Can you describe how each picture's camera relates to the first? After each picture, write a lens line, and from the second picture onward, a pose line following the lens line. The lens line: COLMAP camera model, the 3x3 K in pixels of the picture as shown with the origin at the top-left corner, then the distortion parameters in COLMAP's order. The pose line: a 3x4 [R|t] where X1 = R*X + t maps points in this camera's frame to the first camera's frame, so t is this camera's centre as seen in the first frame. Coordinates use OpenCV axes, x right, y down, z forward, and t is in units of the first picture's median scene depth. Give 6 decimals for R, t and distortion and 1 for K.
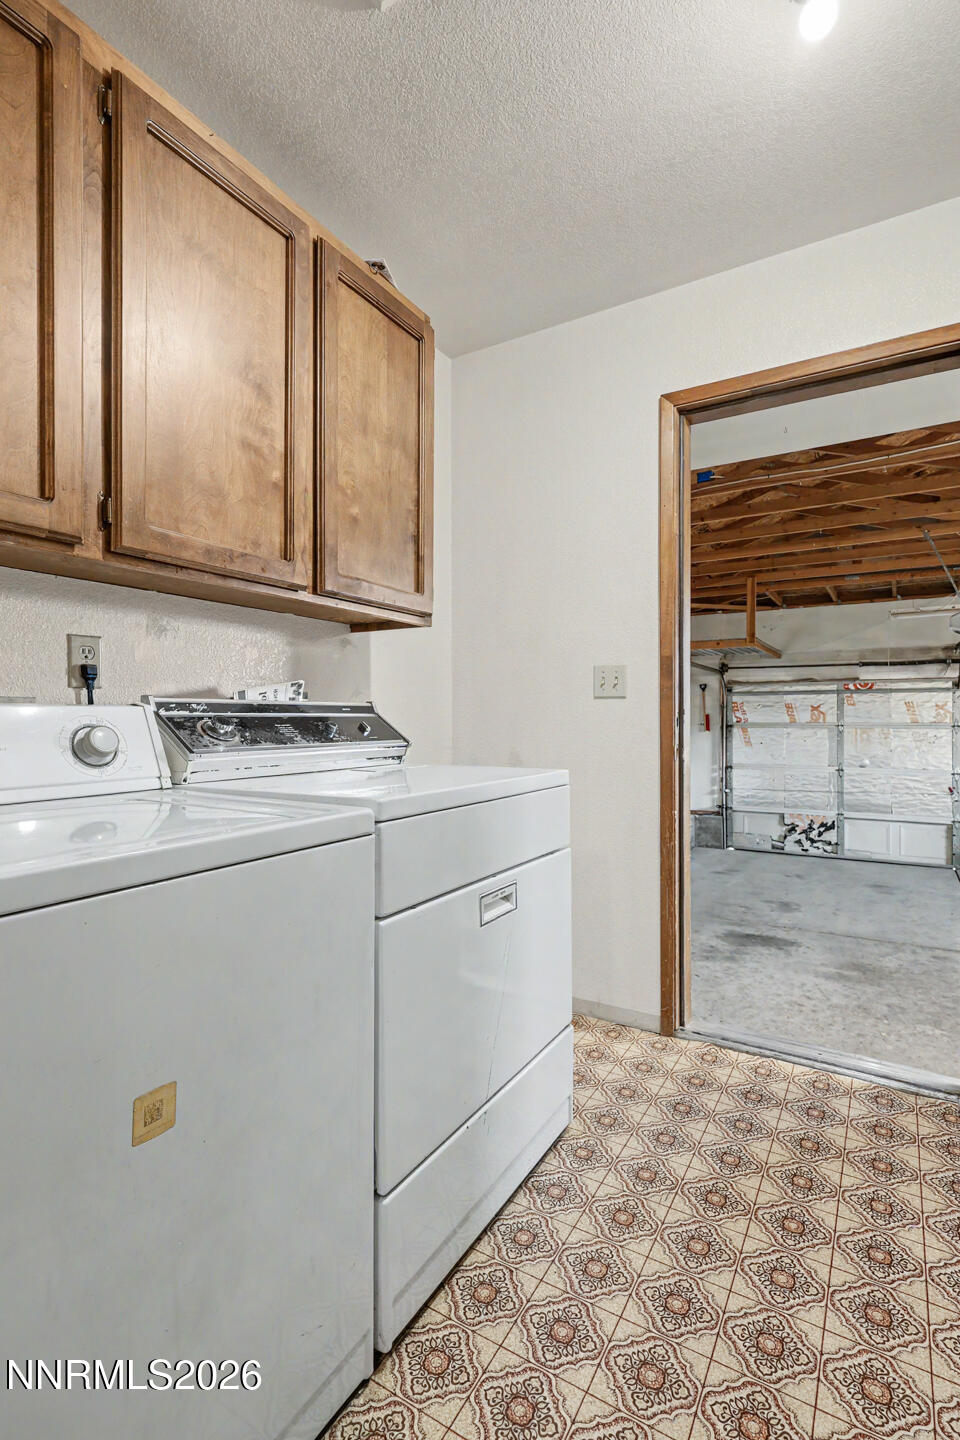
lens RADIAL K [[695.0, 0, 478.3], [0, 695.0, 720.0], [0, 0, 1]] dist [0.000659, 0.000200]
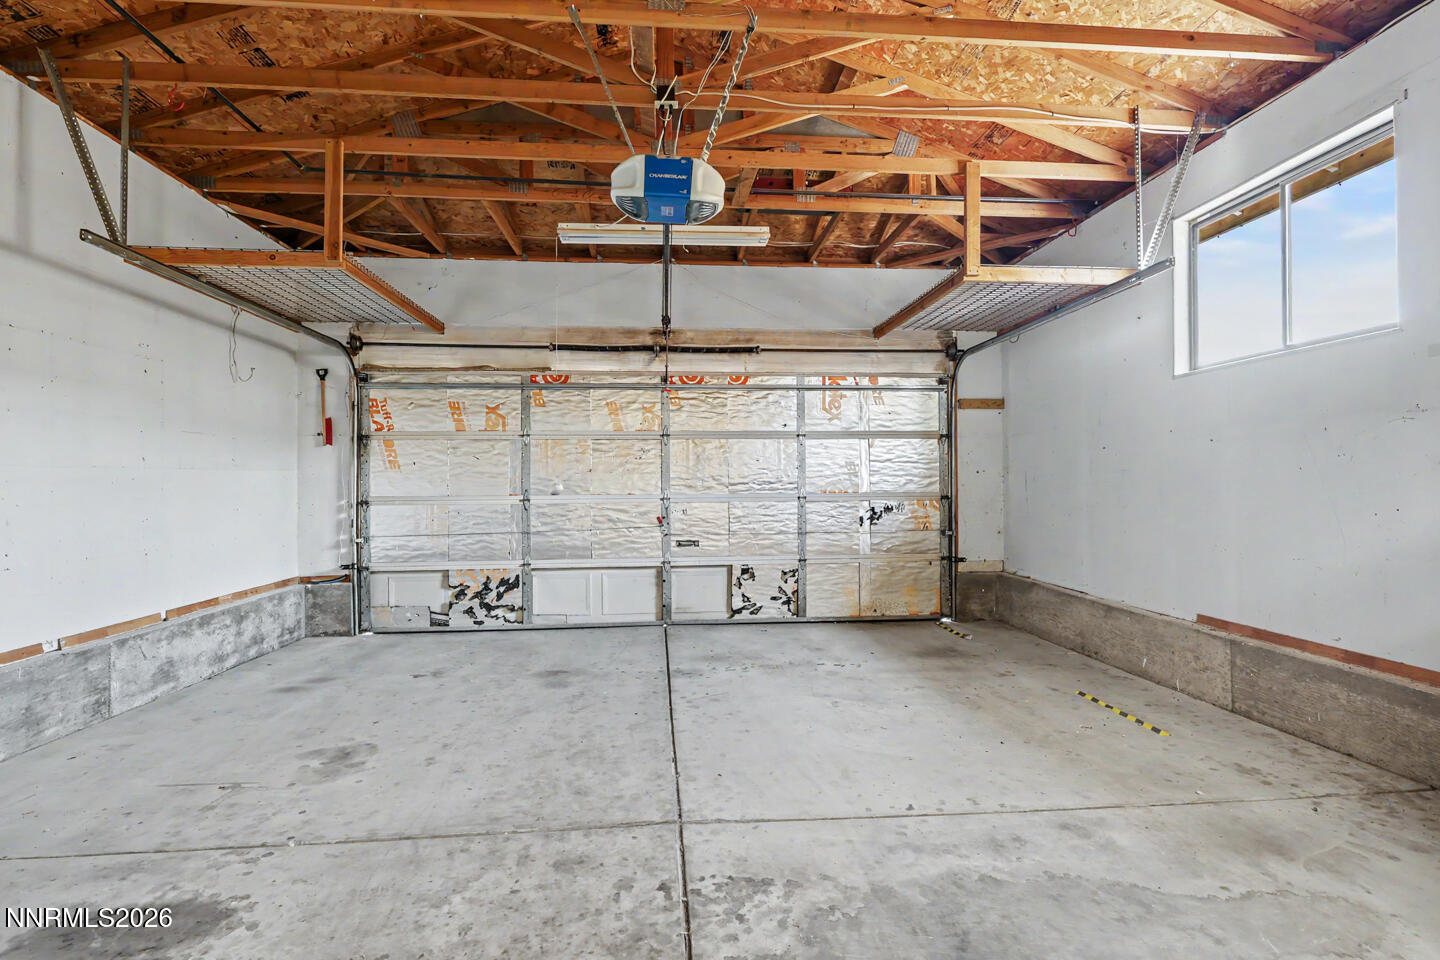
lens RADIAL K [[695.0, 0, 721.4], [0, 695.0, 477.5], [0, 0, 1]] dist [0.000659, 0.000200]
pose [[0.811074, -0.002849, 0.584936, 0.271389], [0.007658, 0.999954, -0.005749, 0.054168], [-0.584893, 0.009142, 0.811059, 0.324701]]
